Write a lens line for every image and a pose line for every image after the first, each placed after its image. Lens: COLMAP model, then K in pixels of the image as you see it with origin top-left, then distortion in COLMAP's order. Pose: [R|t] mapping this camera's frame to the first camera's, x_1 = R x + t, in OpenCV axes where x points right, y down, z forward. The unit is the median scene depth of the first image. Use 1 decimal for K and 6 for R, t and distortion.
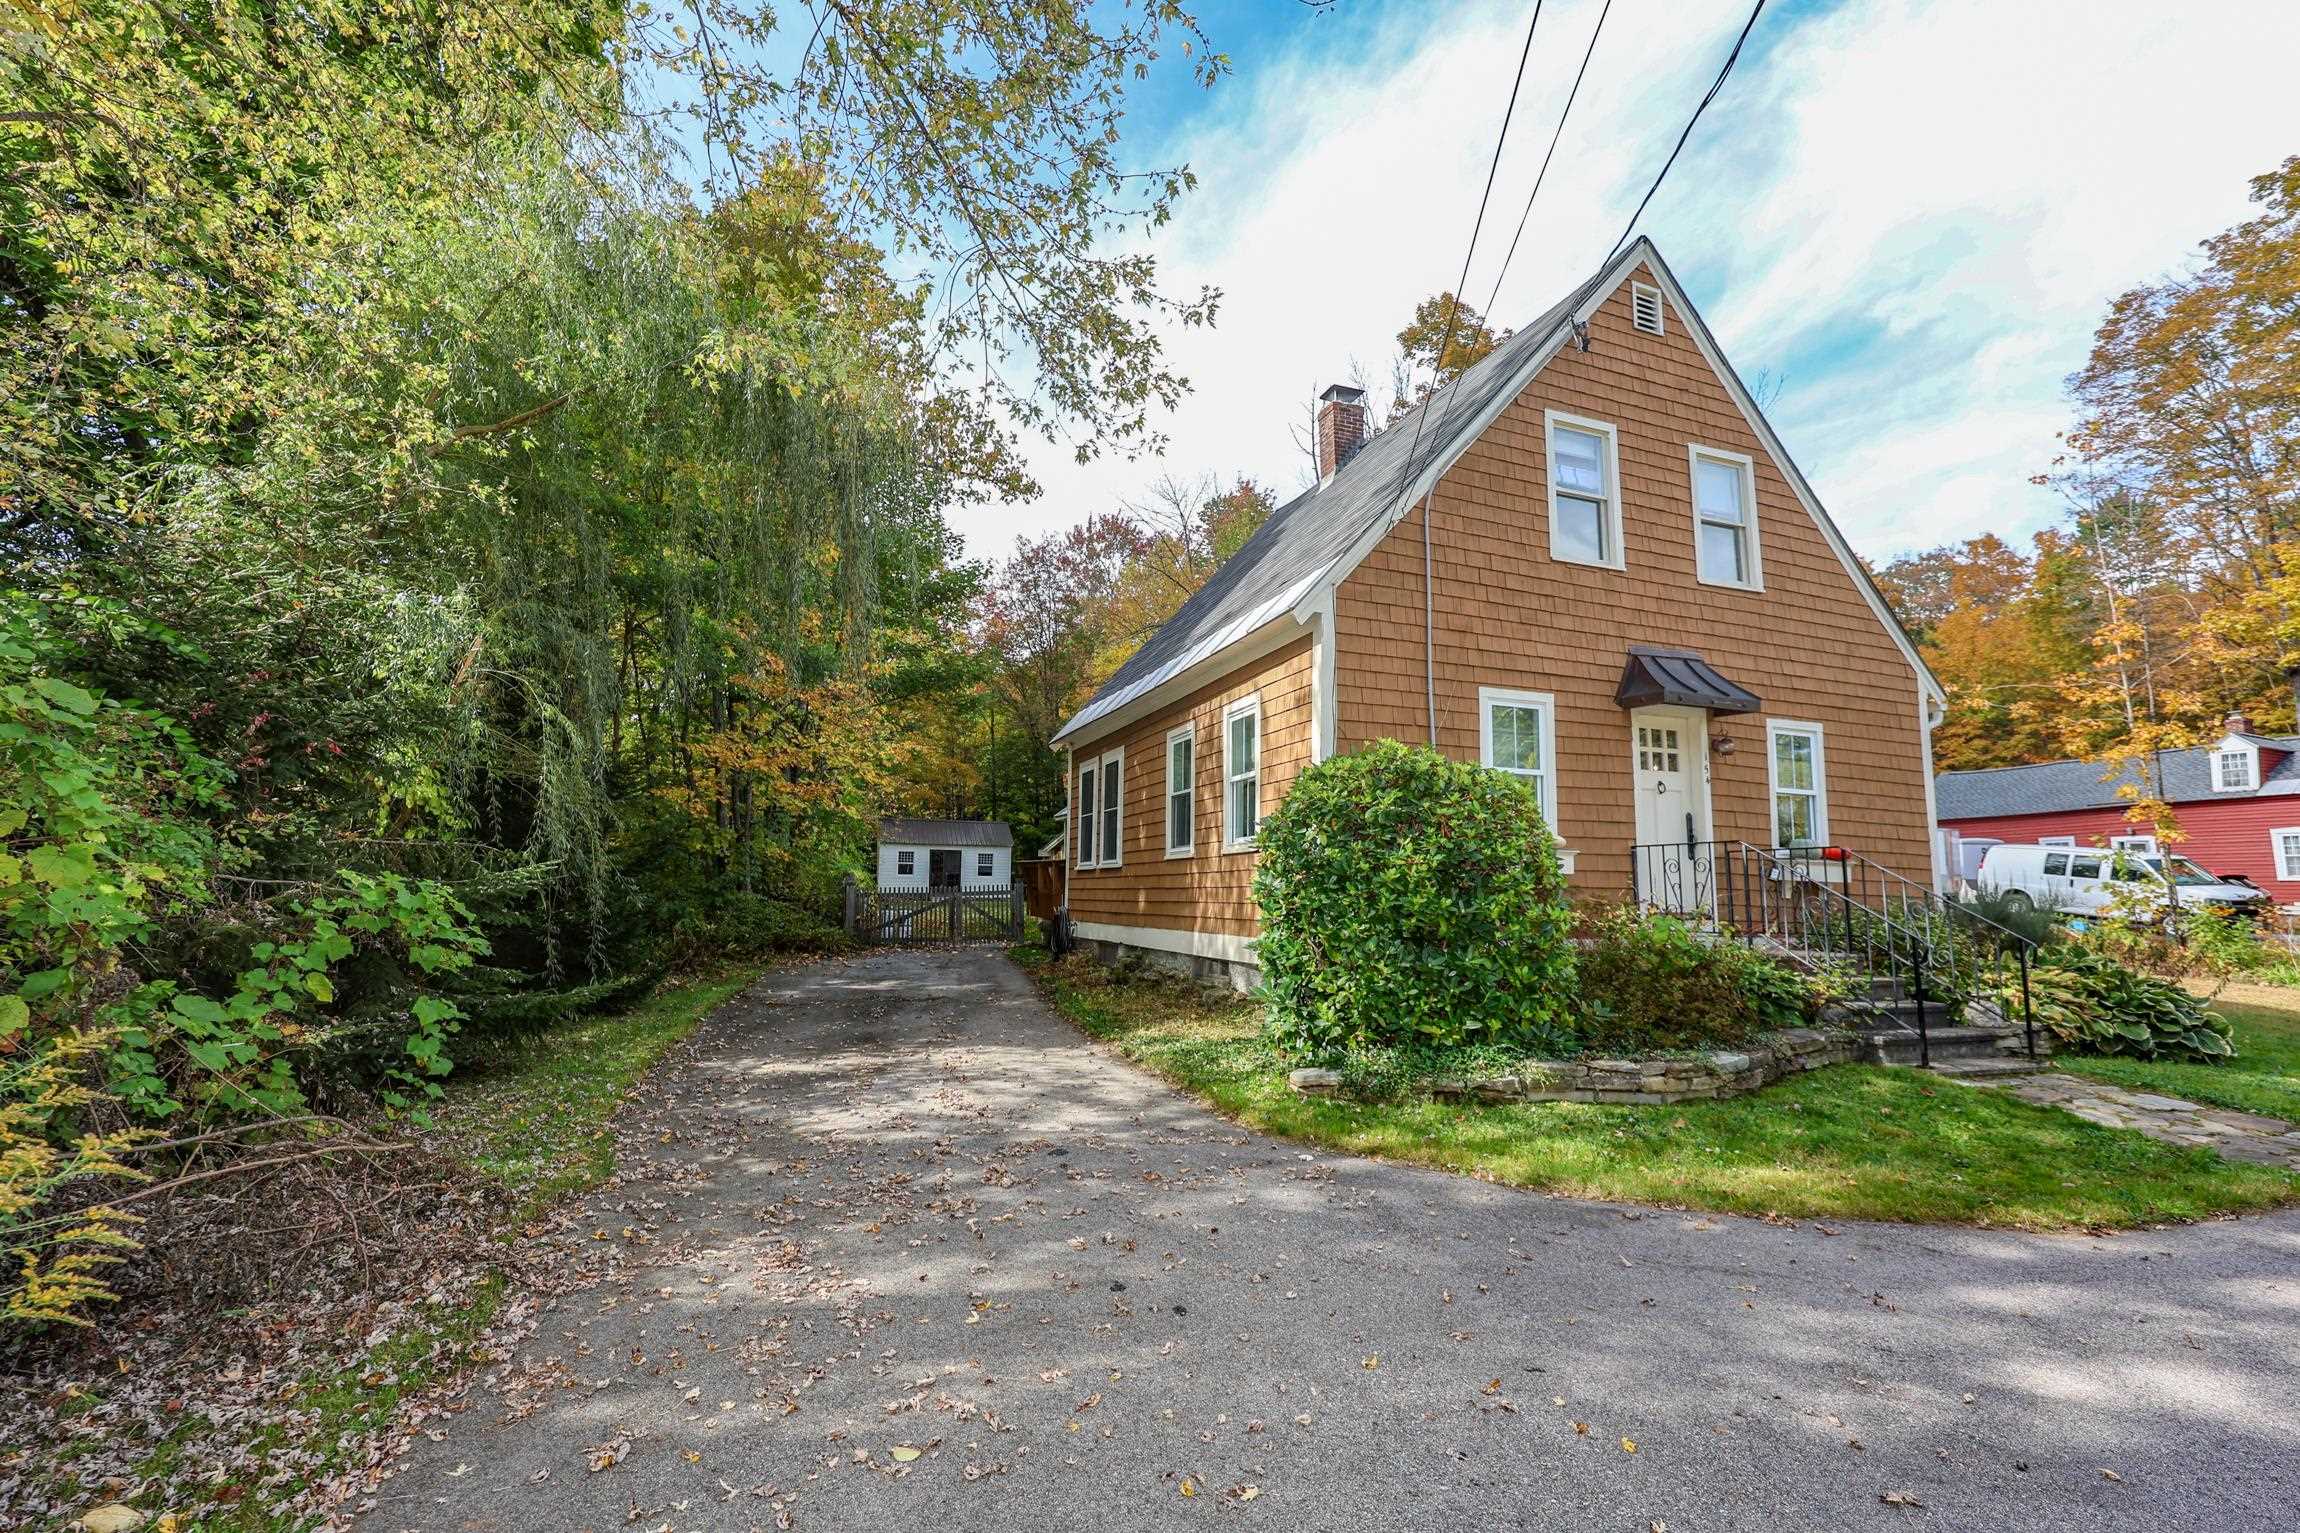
lens RADIAL K [[977.2, 0, 1149.6], [0, 977.2, 765.6], [0, 0, 1]] dist [-0.001342, 0.000466]
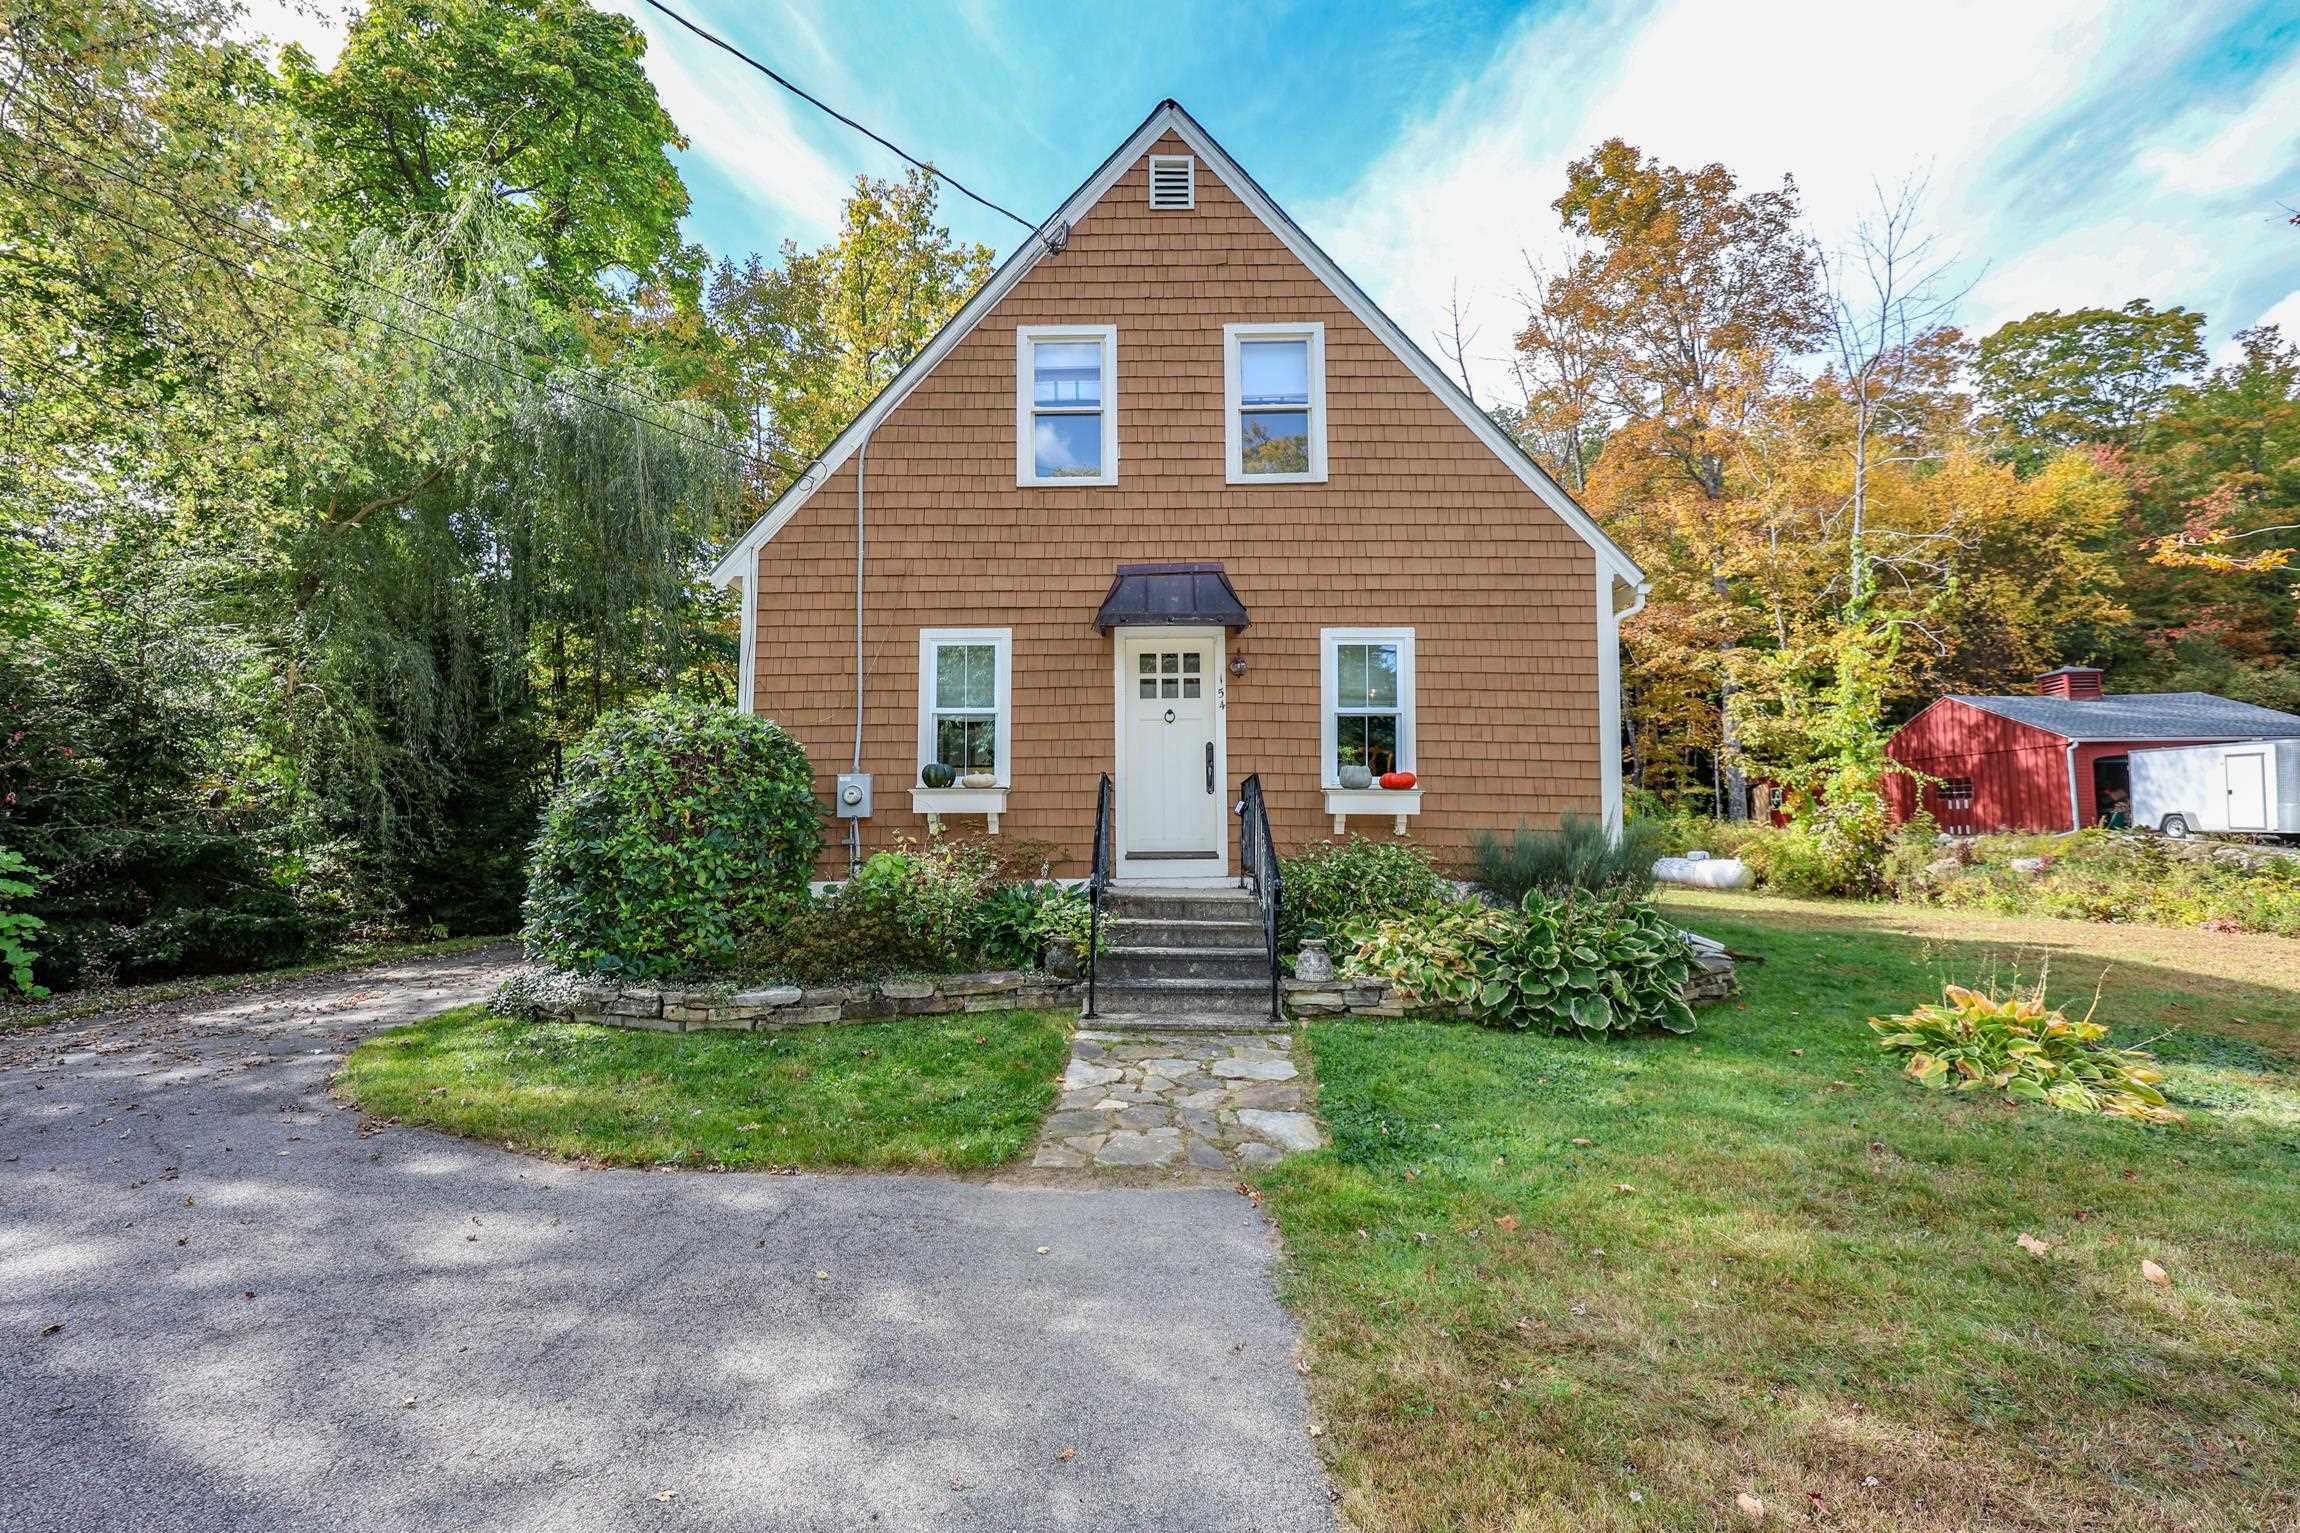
lens RADIAL K [[977.2, 0, 1231.1], [0, 977.2, 768.1], [0, 0, 1]] dist [-0.001342, 0.000466]
pose [[0.929672, -0.042071, -0.365977, 1.025122], [0.060697, 0.997373, 0.039531, 0.042608], [0.363352, -0.058965, 0.929784, 0.183455]]
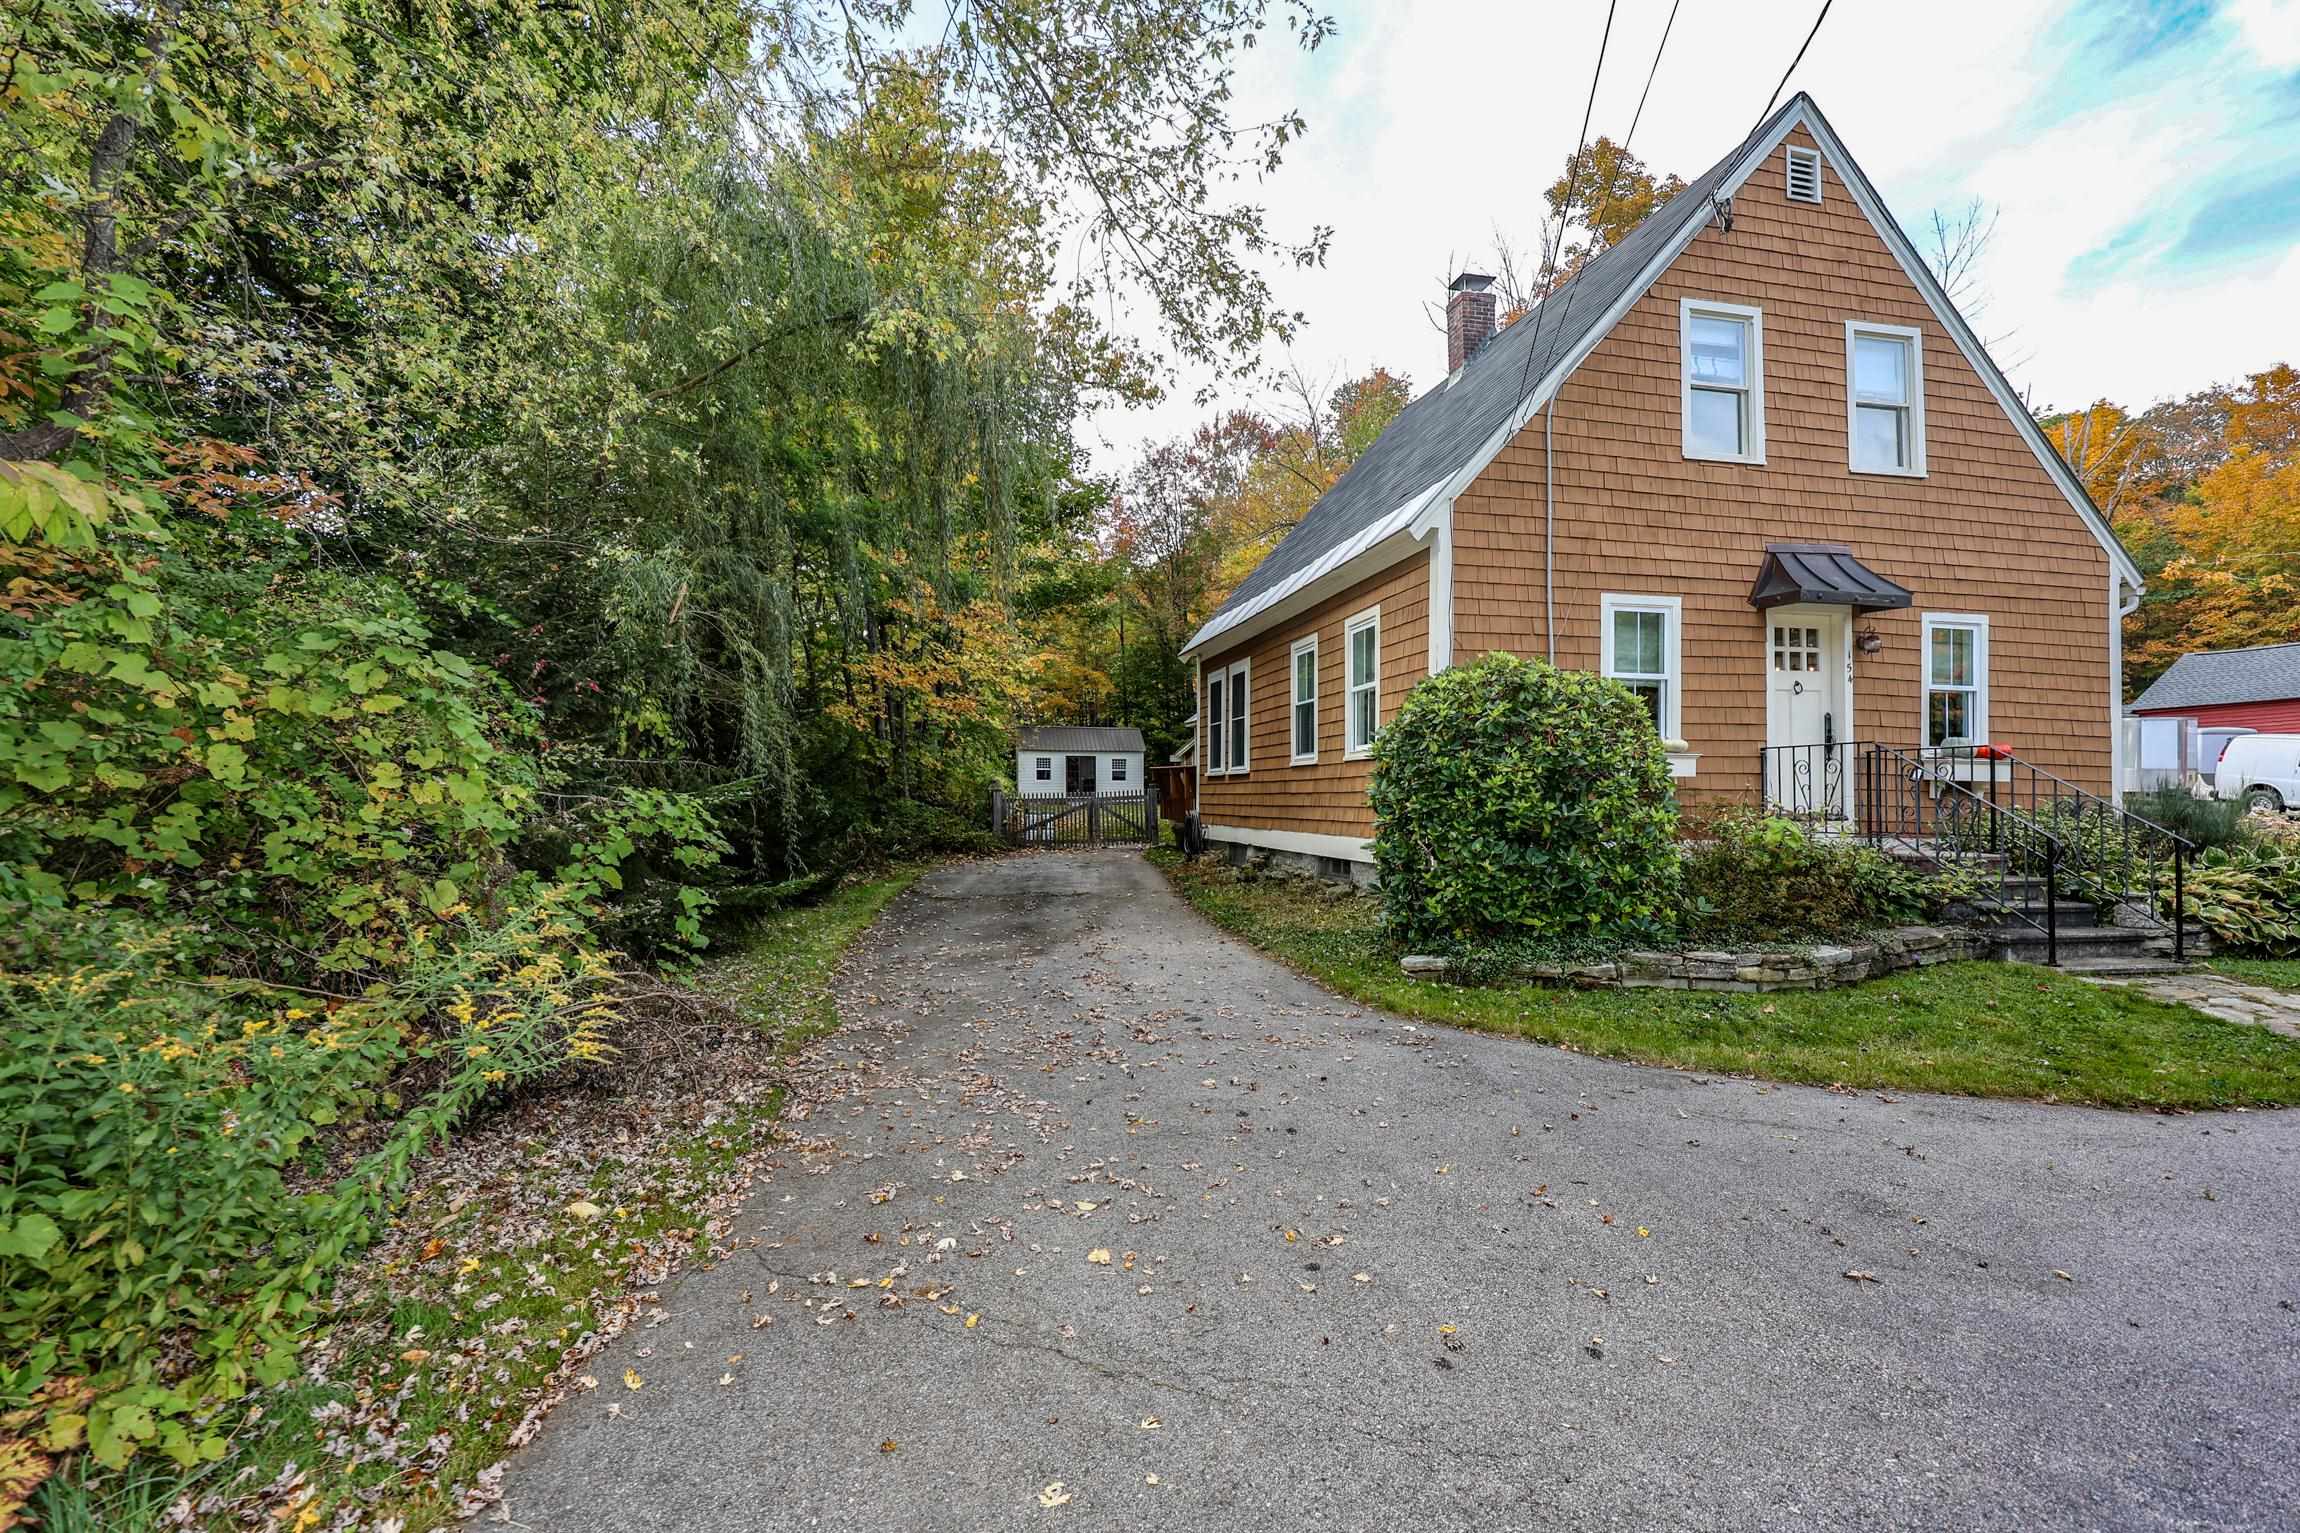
lens RADIAL K [[977.2, 0, 1137.2], [0, 977.2, 765.9], [0, 0, 1]] dist [-0.001342, 0.000466]
pose [[0.989123, -0.012584, -0.146549, 0.009500], [0.026962, 0.994964, 0.096540, -0.013698], [0.144596, -0.099441, 0.984481, -0.082622]]
